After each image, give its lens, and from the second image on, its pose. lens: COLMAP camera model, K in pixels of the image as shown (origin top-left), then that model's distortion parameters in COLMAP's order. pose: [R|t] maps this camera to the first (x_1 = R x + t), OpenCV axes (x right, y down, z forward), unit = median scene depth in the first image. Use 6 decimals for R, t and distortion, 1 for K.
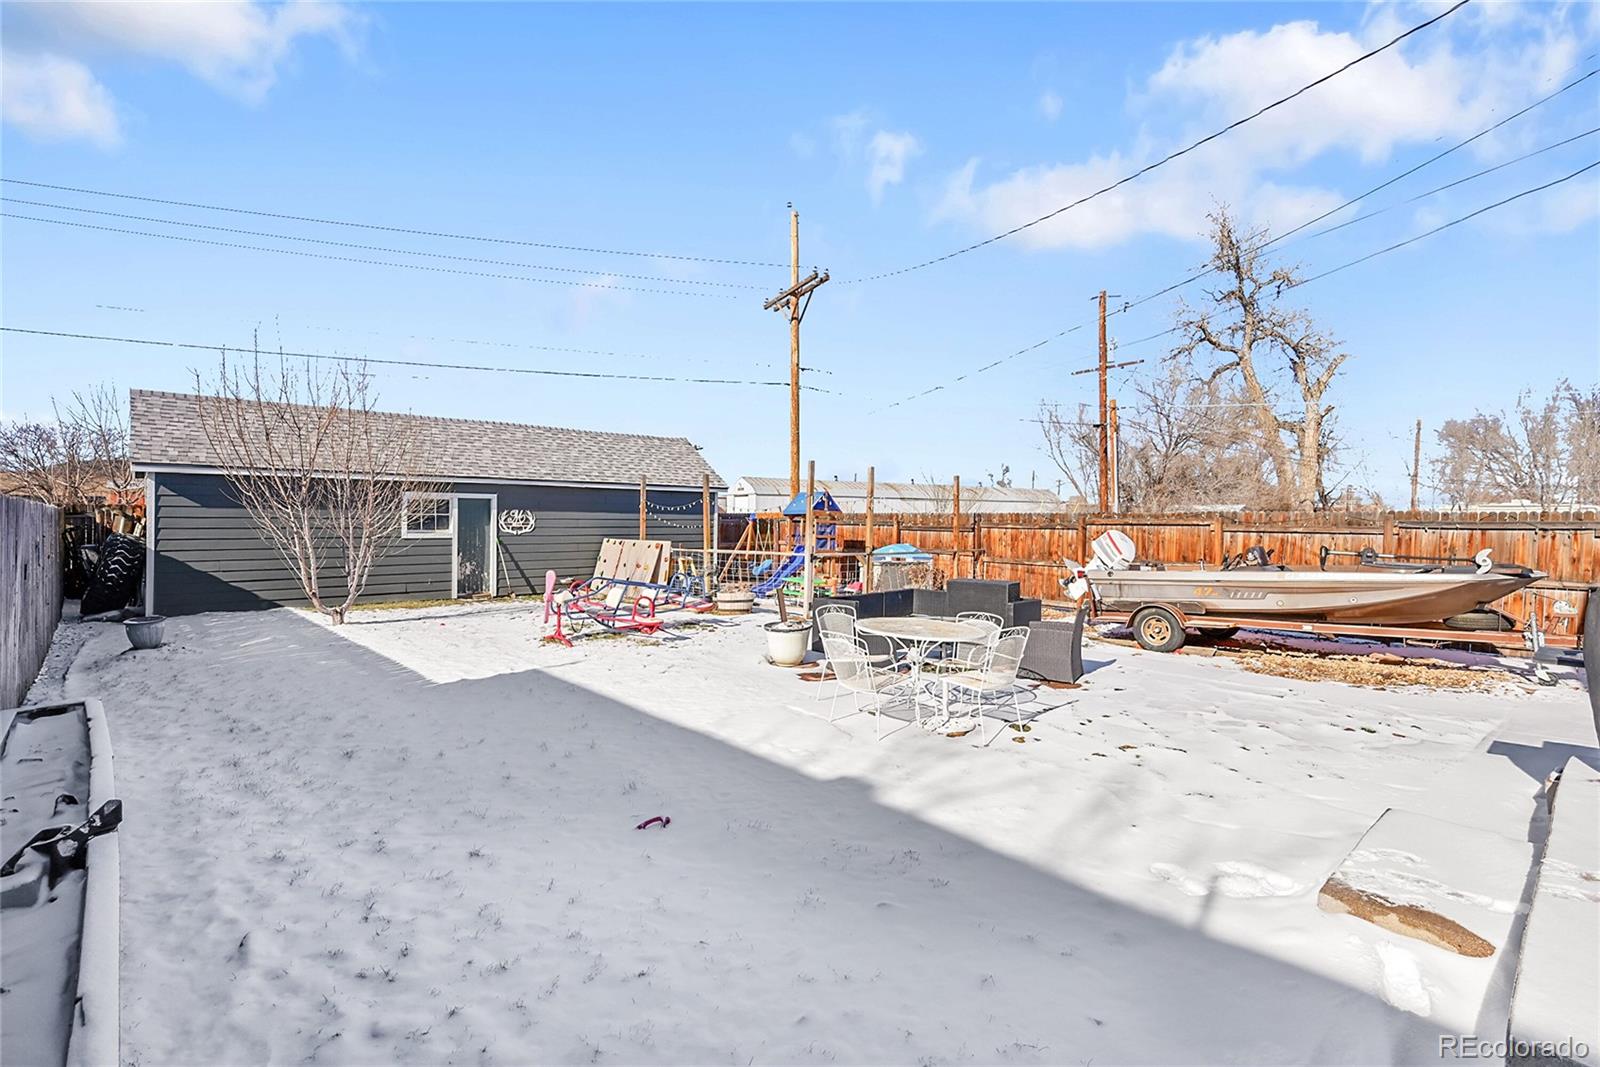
lens RADIAL K [[745.3, 0, 800.0], [0, 745.3, 533.5], [0, 0, 1]] dist [-0.002987, -0.000107]
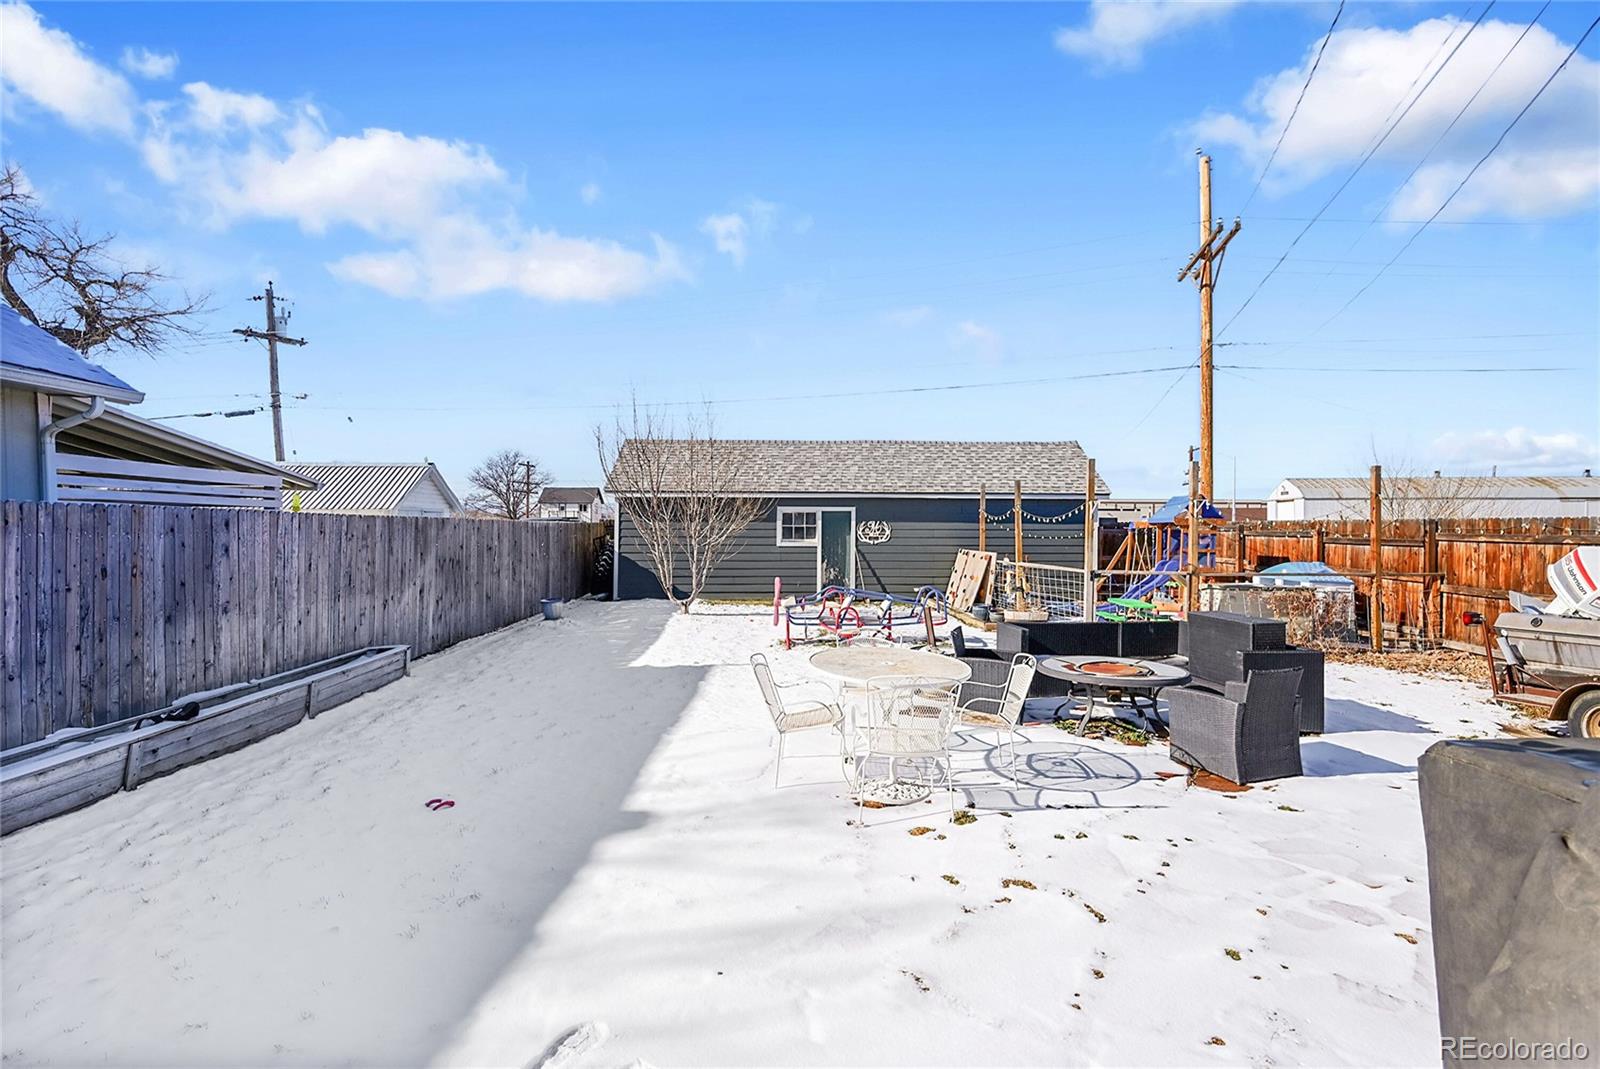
lens RADIAL K [[733.5, 0, 799.8], [0, 733.5, 524.8], [0, 0, 1]] dist [0.001254, 0.000054]
pose [[0.759846, -0.006592, -0.650070, 0.240945], [-0.009990, 0.999712, -0.021814, -0.002162], [0.650027, 0.023070, 0.759561, 0.132096]]
